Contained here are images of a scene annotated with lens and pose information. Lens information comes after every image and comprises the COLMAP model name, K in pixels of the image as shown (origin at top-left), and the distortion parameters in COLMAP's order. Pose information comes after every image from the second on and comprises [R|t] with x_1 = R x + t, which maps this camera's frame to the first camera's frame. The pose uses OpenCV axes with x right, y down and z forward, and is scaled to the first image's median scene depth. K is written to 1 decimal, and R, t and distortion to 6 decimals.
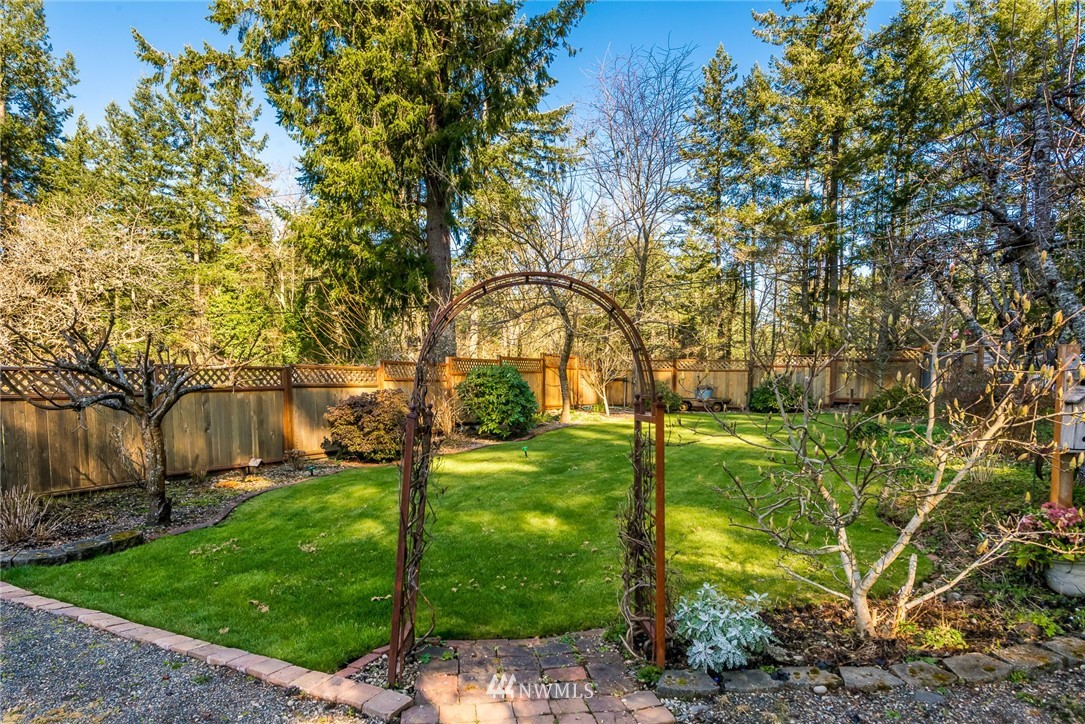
lens RADIAL K [[673.0, 0, 517.3], [0, 673.0, 416.7], [0, 0, 1]] dist [0.004962, -0.005467]
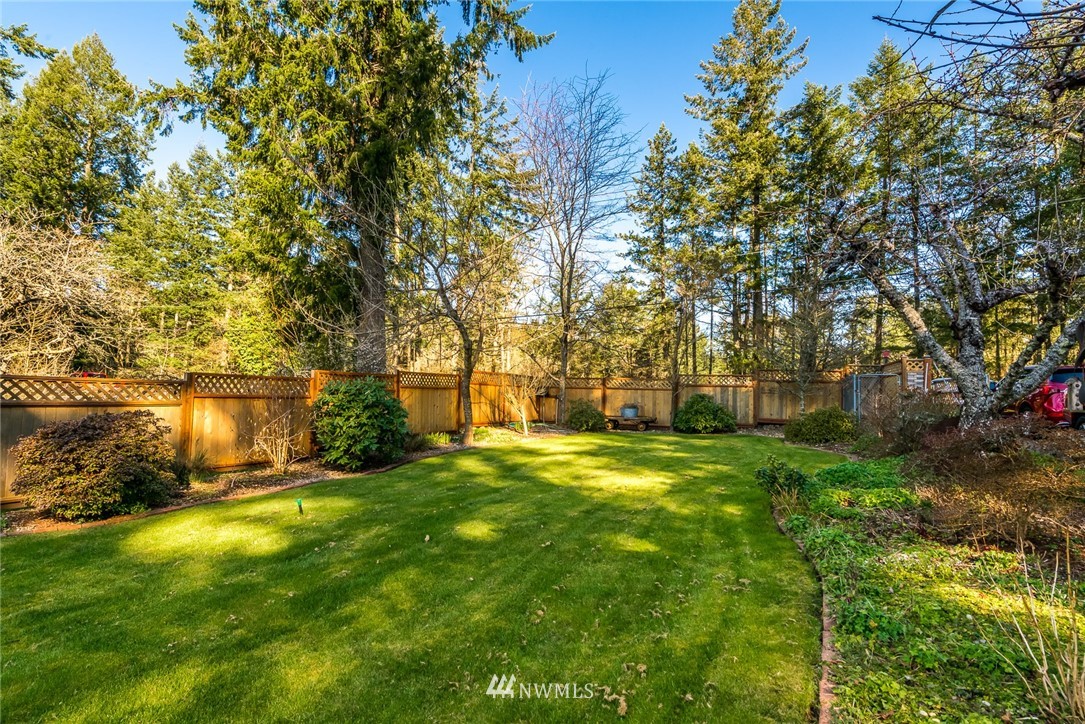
lens RADIAL K [[511.8, 0, 544.9], [0, 511.8, 363.3], [0, 0, 1]] dist [-0.000070, -0.001161]
pose [[0.999514, 0.015164, 0.027219, 0.078128], [-0.012030, 0.993656, -0.111819, -0.011829], [-0.028742, 0.111437, 0.993356, 0.145005]]
